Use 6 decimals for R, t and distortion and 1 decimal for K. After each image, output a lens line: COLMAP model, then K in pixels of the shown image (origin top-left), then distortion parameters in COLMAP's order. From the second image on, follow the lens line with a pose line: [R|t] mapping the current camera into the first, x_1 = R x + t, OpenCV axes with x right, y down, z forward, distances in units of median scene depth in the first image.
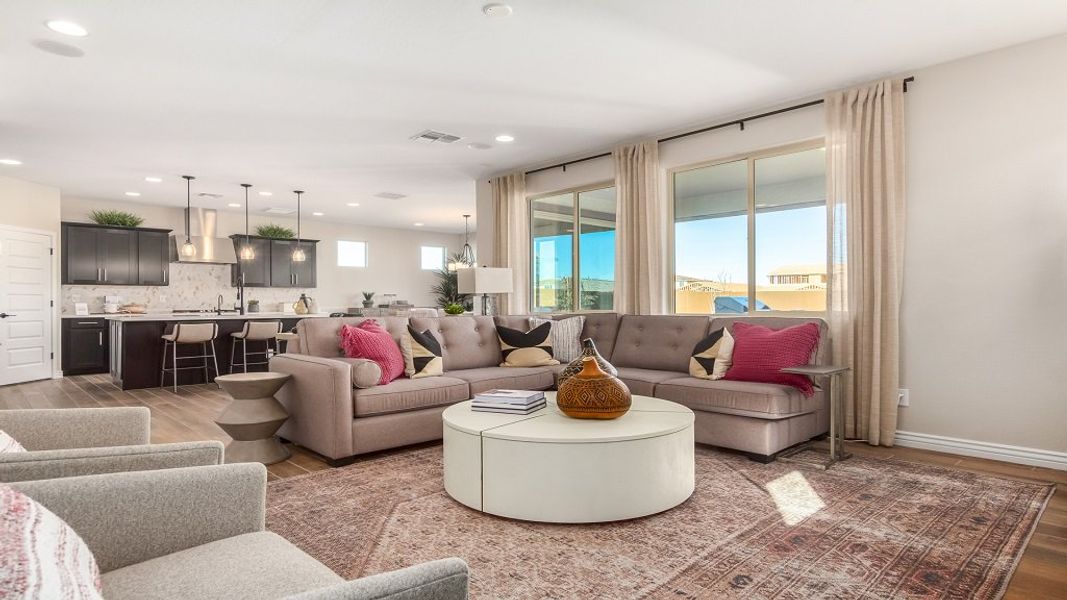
lens RADIAL K [[592.2, 0, 535.0], [0, 592.2, 303.1], [0, 0, 1]] dist [0.005522, 0.000694]
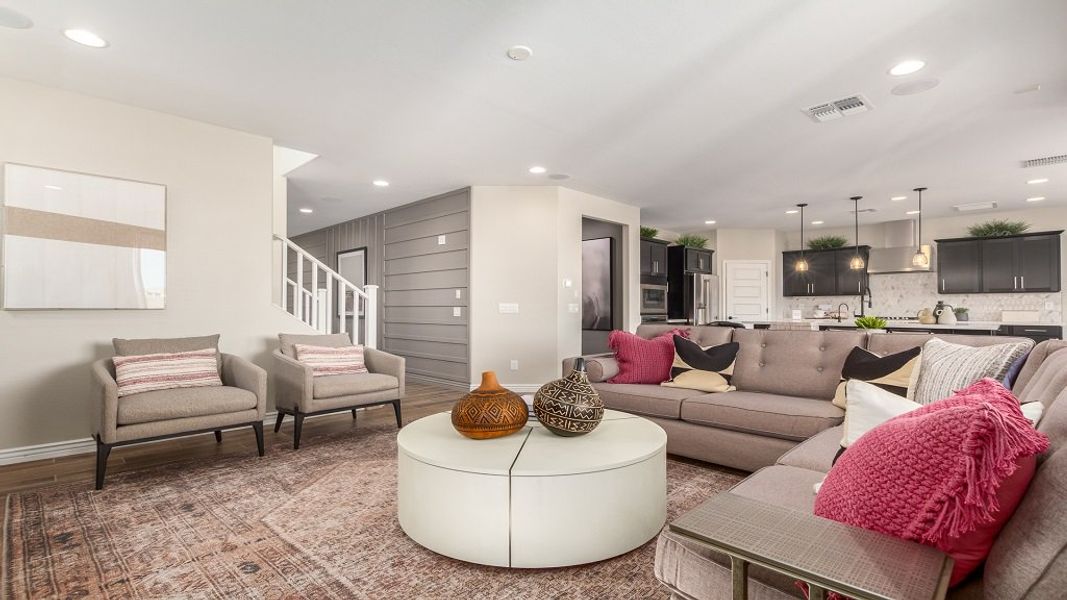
lens RADIAL K [[488.4, 0, 534.6], [0, 488.4, 303.6], [0, 0, 1]] dist [0.001889, -0.000333]
pose [[0.034233, -0.008598, -0.999377, 0.302215], [-0.001792, 0.999961, -0.008664, -0.004312], [0.999412, 0.002088, 0.034216, 0.353434]]
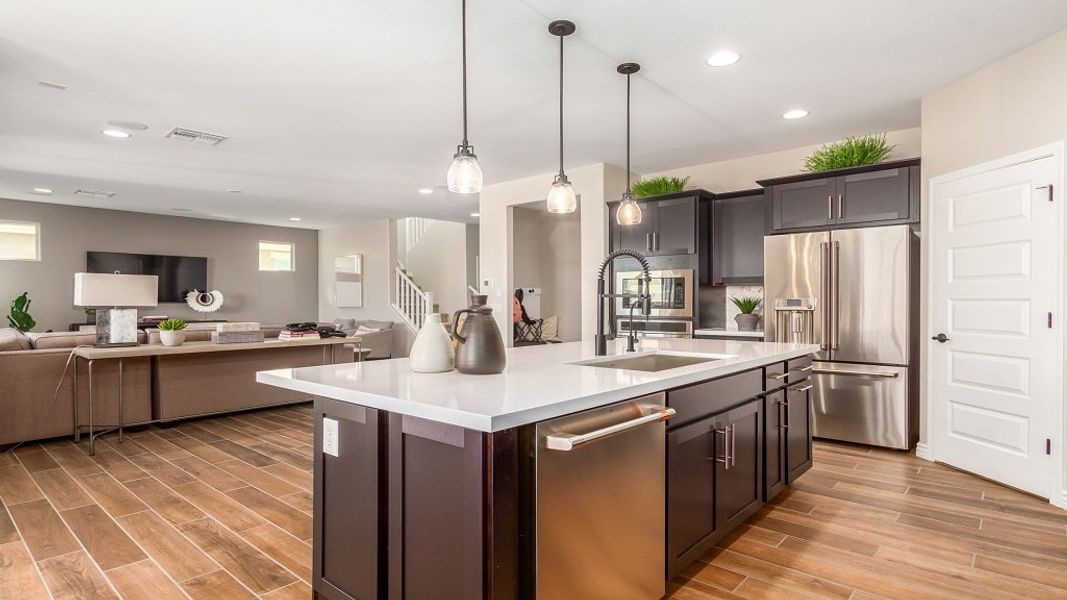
lens RADIAL K [[550.1, 0, 535.6], [0, 550.1, 304.3], [0, 0, 1]] dist [0.003295, -0.001110]
pose [[-0.995320, 0.003703, -0.096558, -0.373742], [0.003238, 0.999982, 0.004966, -0.011627], [0.096575, 0.004630, -0.995315, 1.185920]]
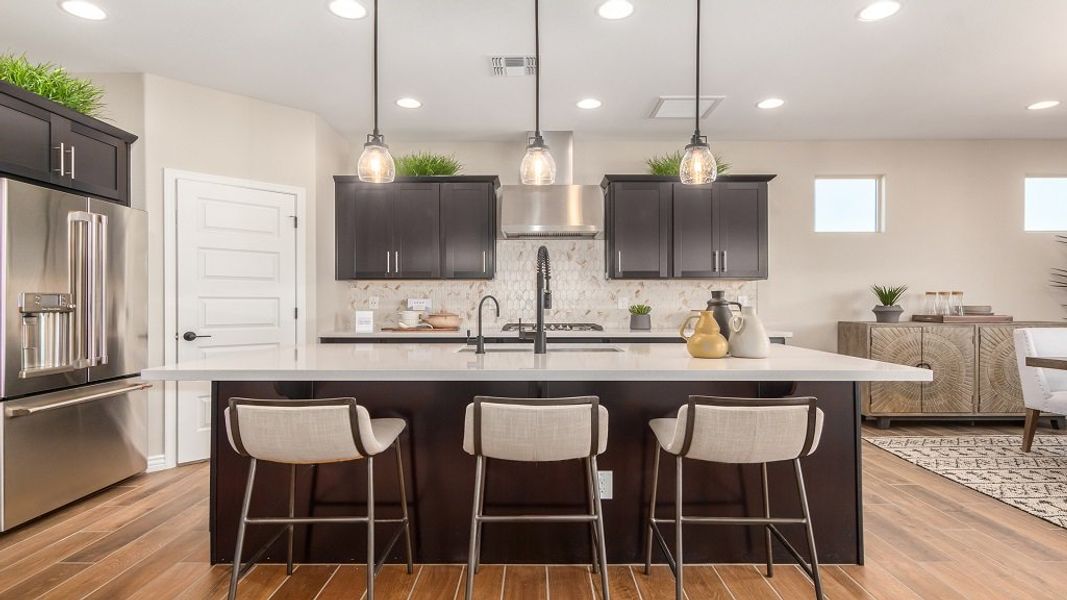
lens RADIAL K [[565.2, 0, 534.4], [0, 565.2, 304.7], [0, 0, 1]] dist [-0.000458, 0.000161]
pose [[0.725271, 0.004747, -0.688447, -0.239712], [-0.001459, 0.999985, 0.005357, -0.009187], [0.688462, -0.002881, 0.725267, 0.673669]]
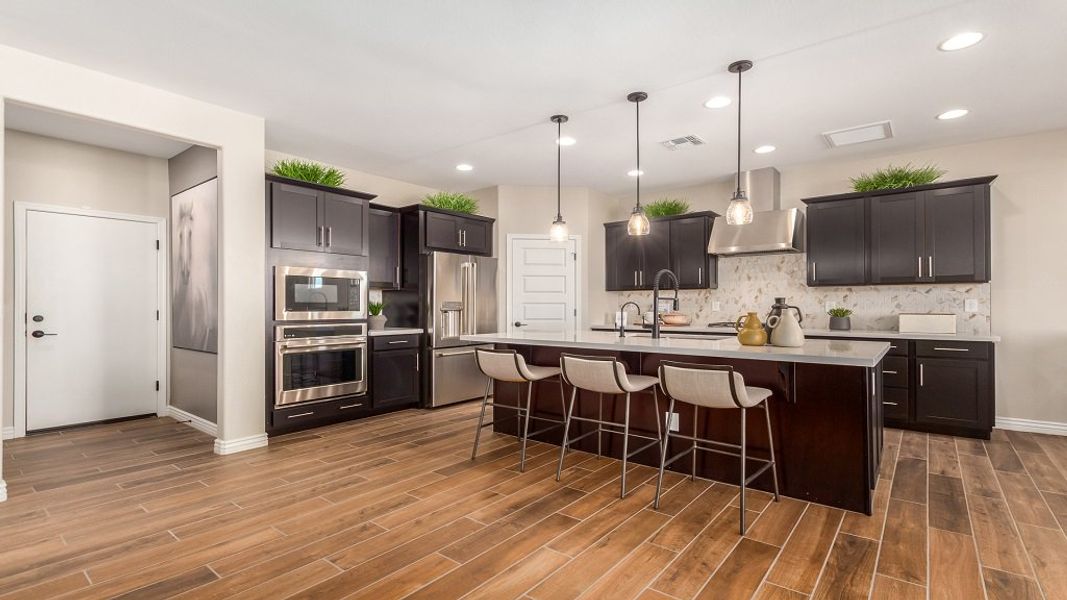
lens RADIAL K [[488.4, 0, 534.6], [0, 488.4, 303.6], [0, 0, 1]] dist [0.001889, -0.000333]
pose [[0.137225, -0.000988, -0.990539, -0.054292], [0.000062, 1.000000, -0.000989, -0.010811], [0.990540, 0.000074, 0.137225, 0.734100]]
